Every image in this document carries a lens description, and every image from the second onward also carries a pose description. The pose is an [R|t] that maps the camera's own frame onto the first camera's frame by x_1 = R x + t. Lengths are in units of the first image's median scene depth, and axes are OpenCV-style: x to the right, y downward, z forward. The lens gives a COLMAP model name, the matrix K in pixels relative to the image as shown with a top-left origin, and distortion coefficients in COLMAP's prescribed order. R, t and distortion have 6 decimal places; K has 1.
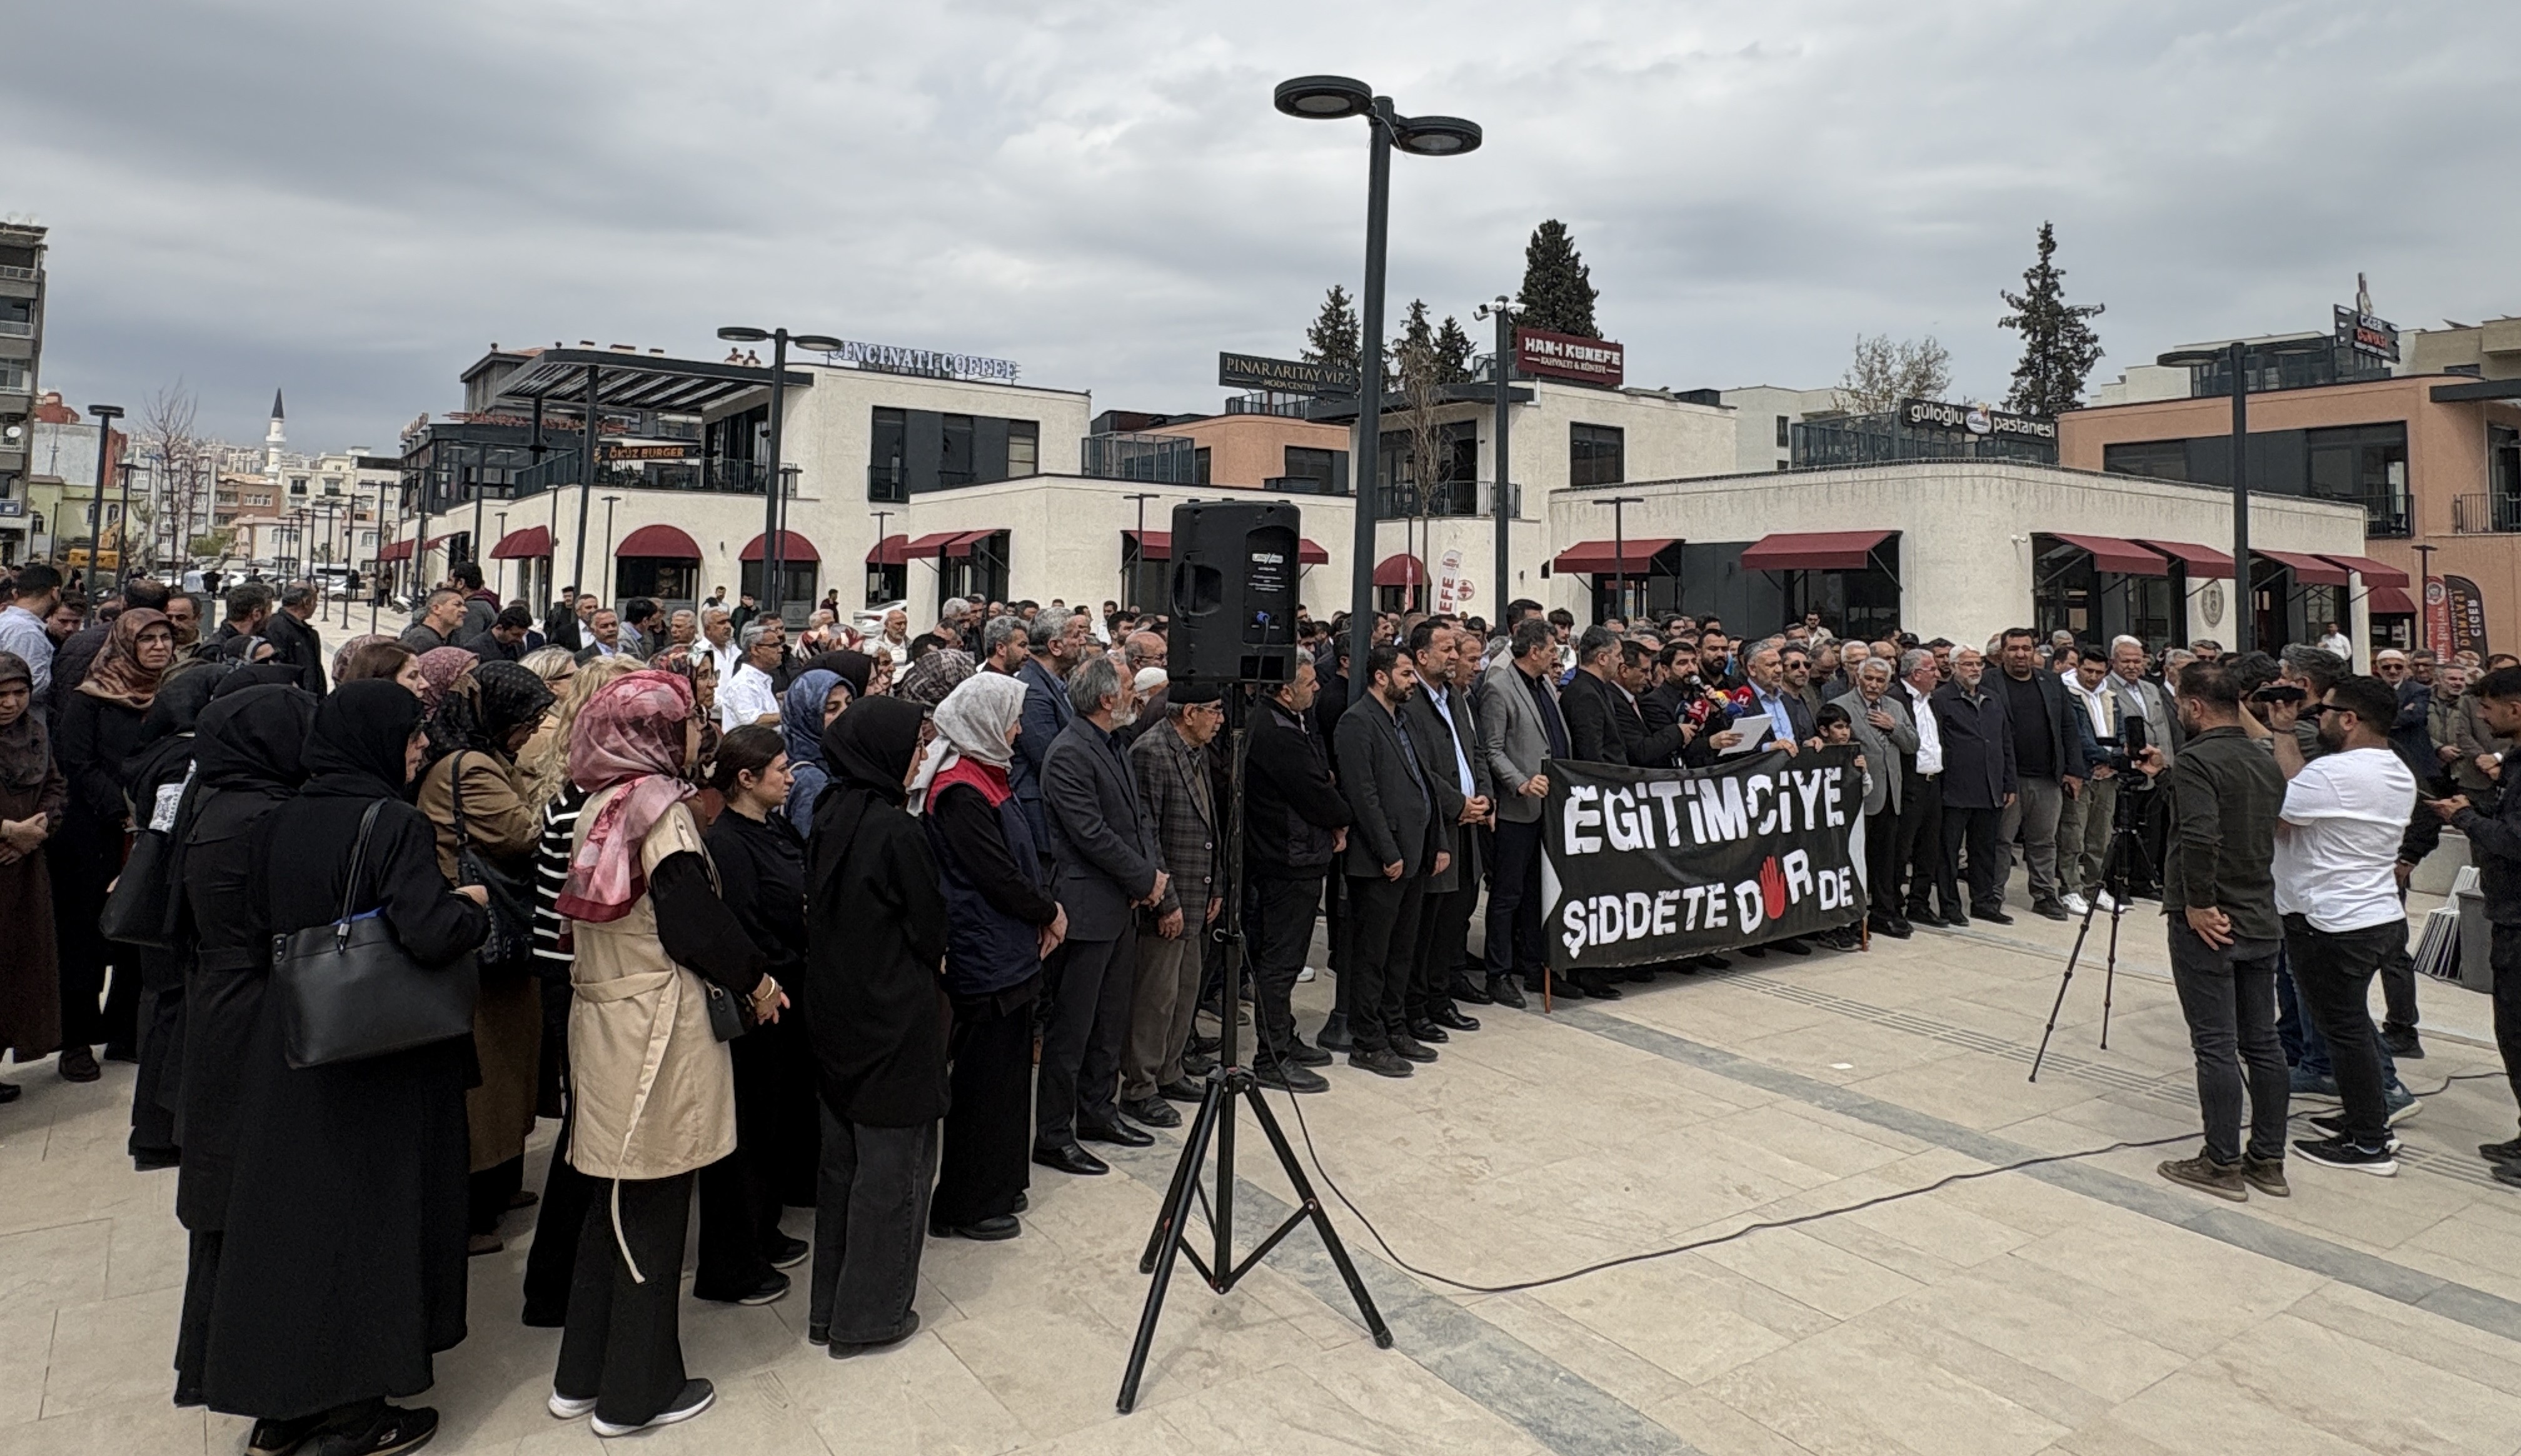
lens RADIAL K [[1551.8, 0, 1245.7], [0, 1551.8, 526.6], [0, 0, 1]] dist [0.033460, -0.000883]
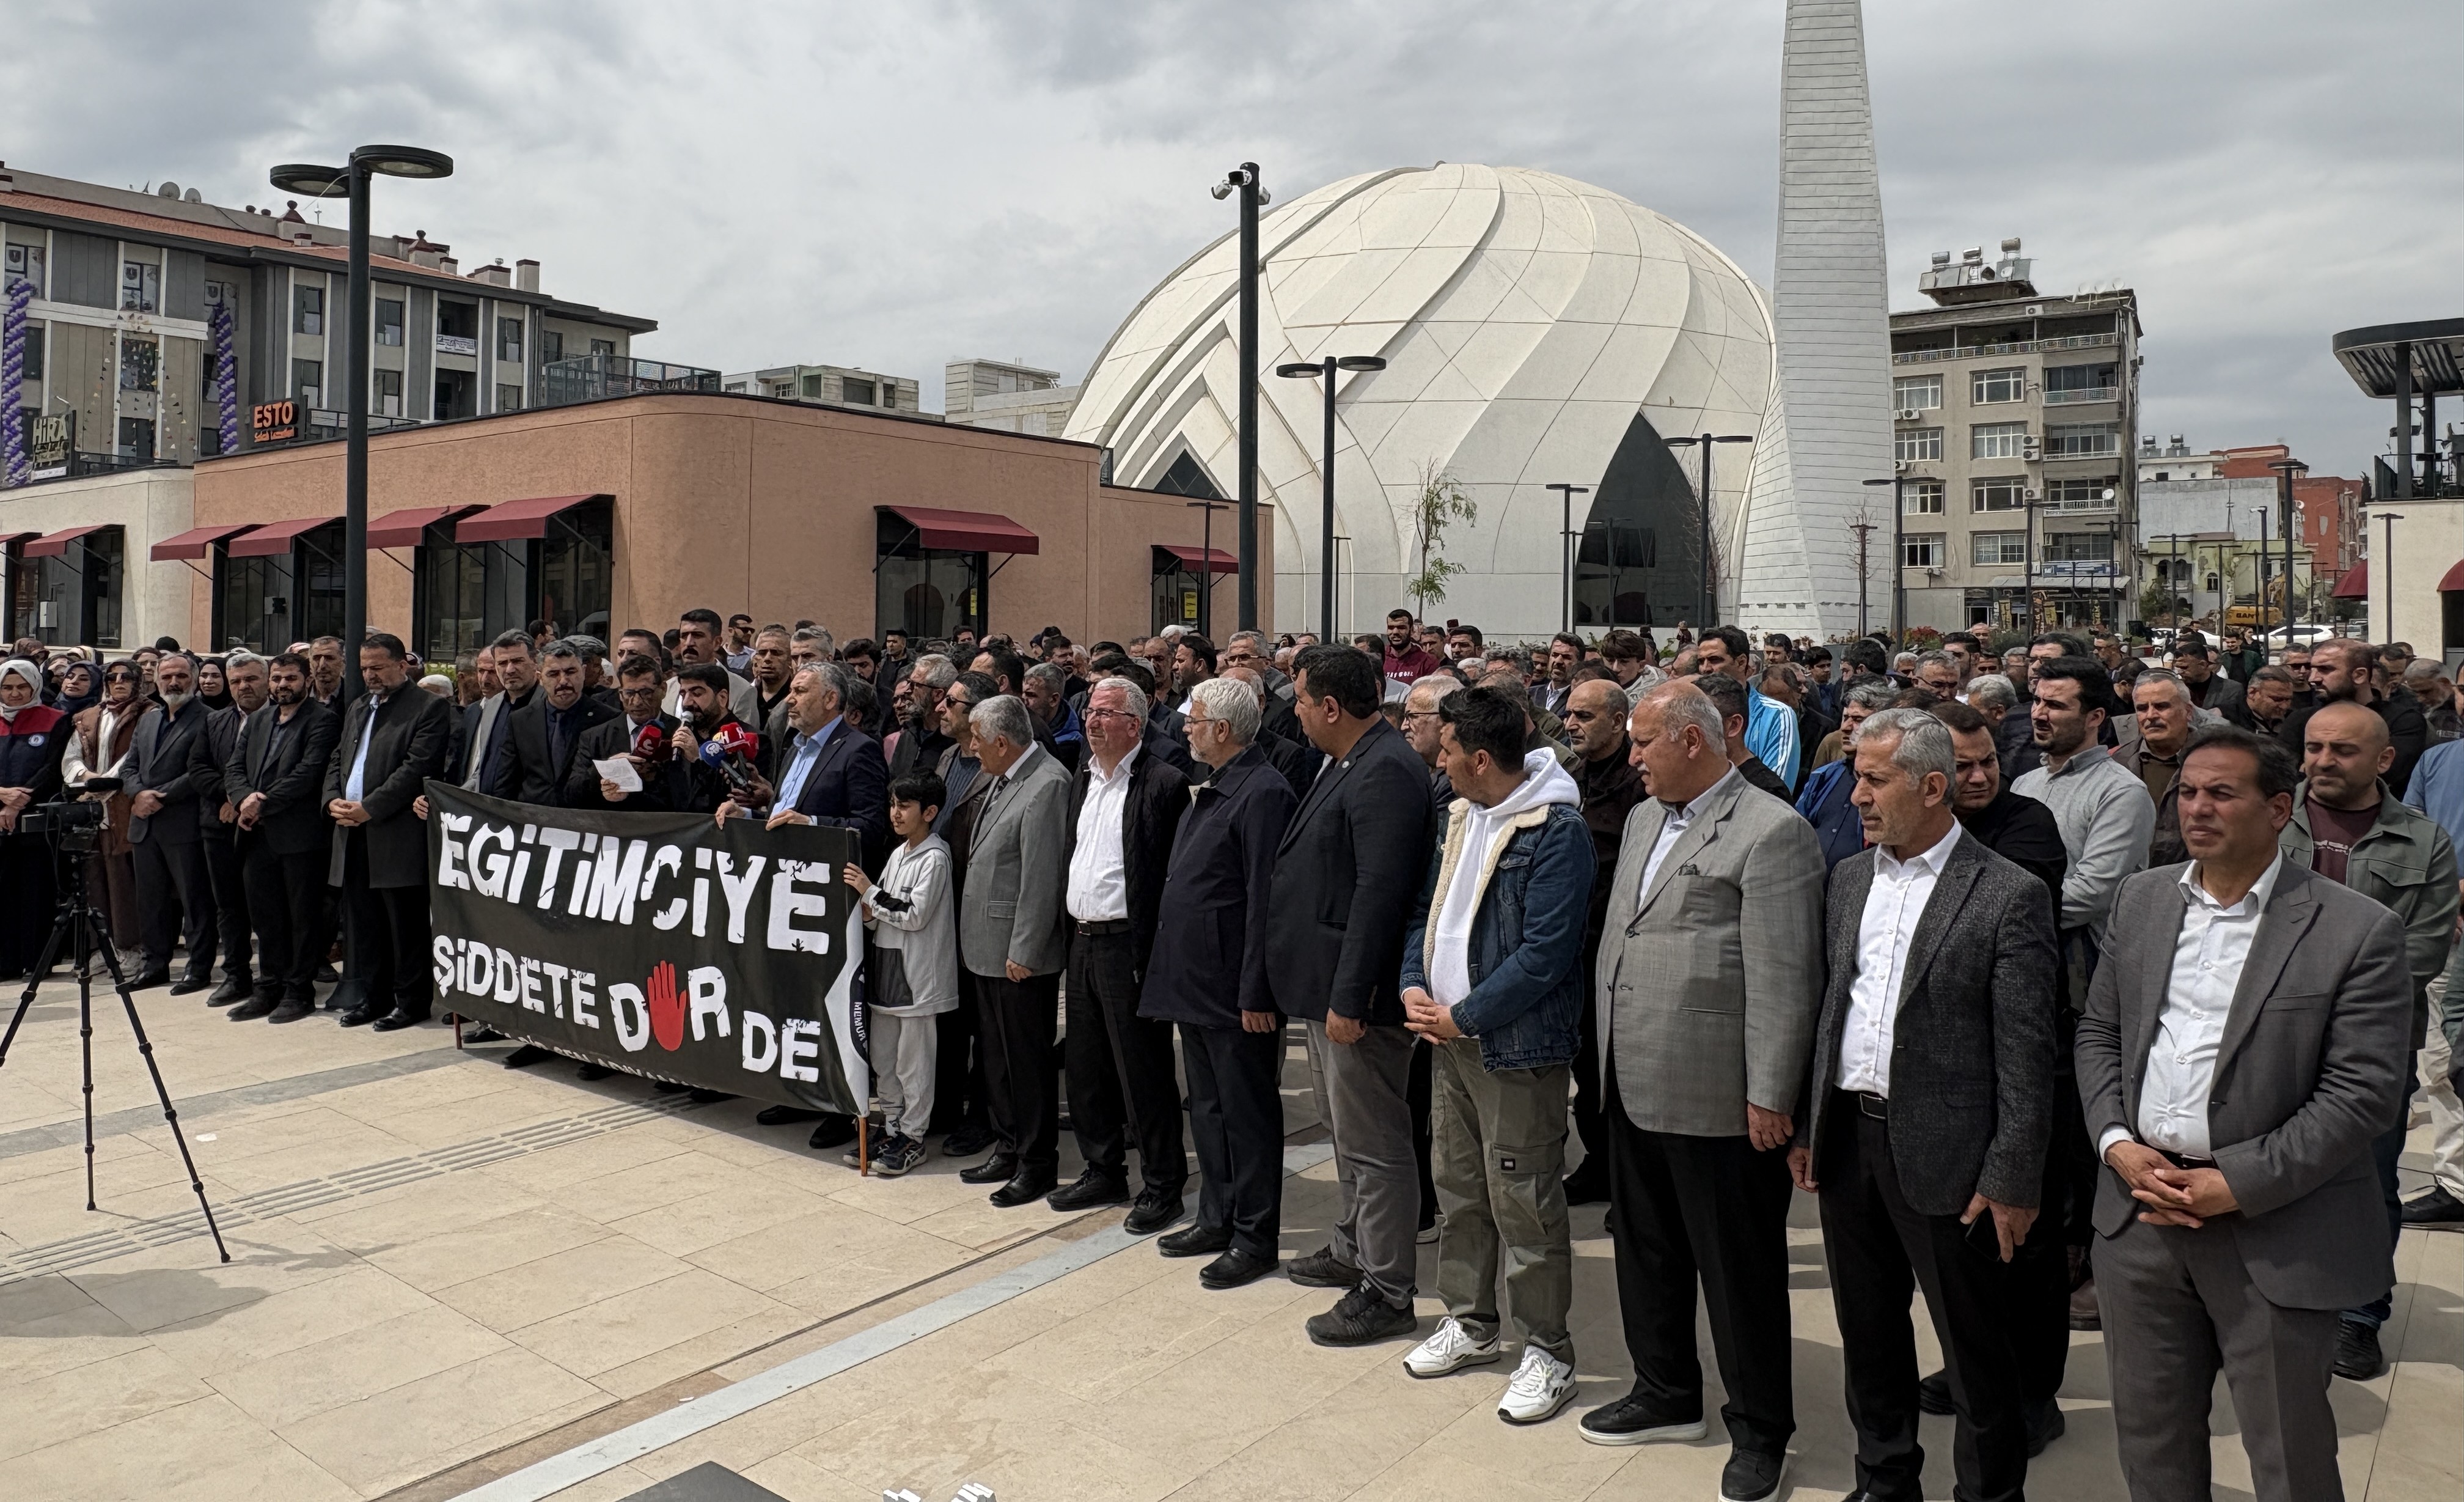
lens RADIAL K [[1693.8, 0, 1235.8], [0, 1693.8, 663.0], [0, 0, 1]] dist [0.006818, -0.000767]
pose [[0.277169, 0.002759, -0.960817, 0.306010], [0.044692, 0.998876, 0.015760, 0.020222], [0.959781, -0.047309, 0.276734, 0.277964]]
